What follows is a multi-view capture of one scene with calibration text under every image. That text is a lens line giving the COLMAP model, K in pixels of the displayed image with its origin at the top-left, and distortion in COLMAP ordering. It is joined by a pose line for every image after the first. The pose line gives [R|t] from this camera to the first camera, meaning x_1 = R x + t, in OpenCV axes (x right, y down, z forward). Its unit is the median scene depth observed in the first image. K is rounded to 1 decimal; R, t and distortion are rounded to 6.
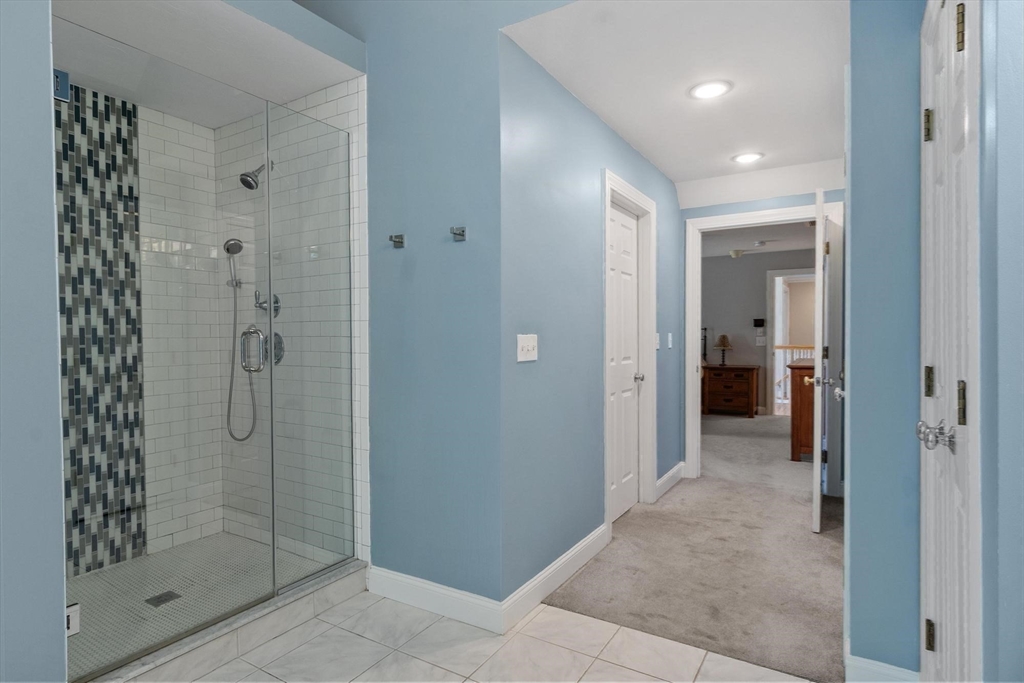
lens RADIAL K [[545.8, 0, 513.3], [0, 545.8, 344.2], [0, 0, 1]] dist [-0.000506, -0.000097]
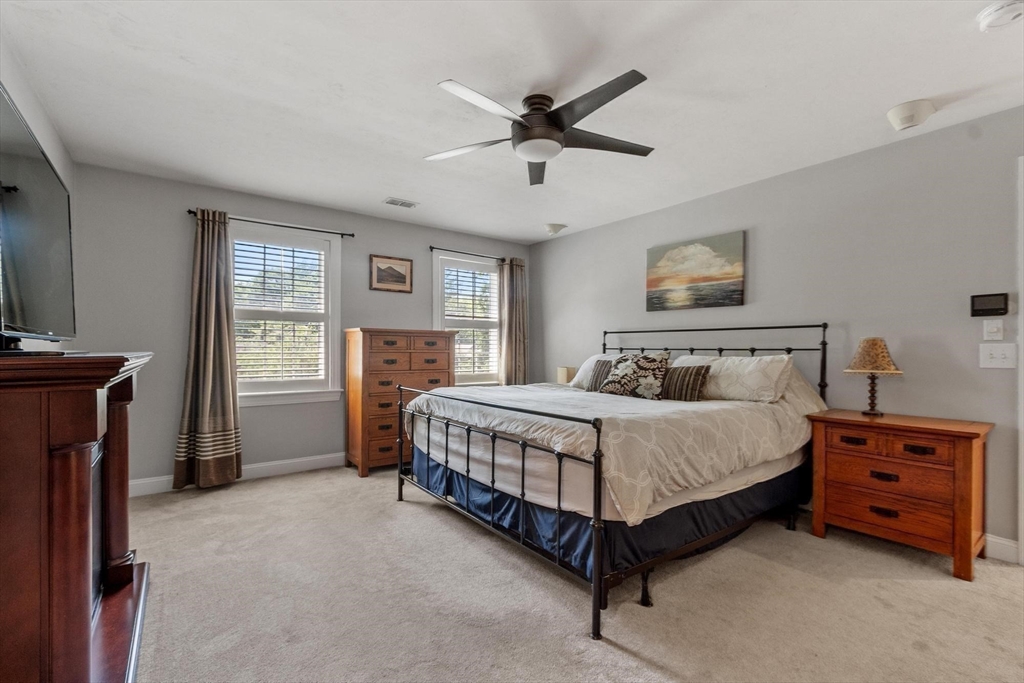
lens RADIAL K [[444.4, 0, 511.2], [0, 444.4, 342.3], [0, 0, 1]] dist [0.000945, 0.000180]
pose [[0.939699, 0.000723, -0.342001, 0.261537], [-0.005692, 0.999892, -0.013528, -0.008730], [0.341955, 0.014659, 0.939602, 0.634211]]
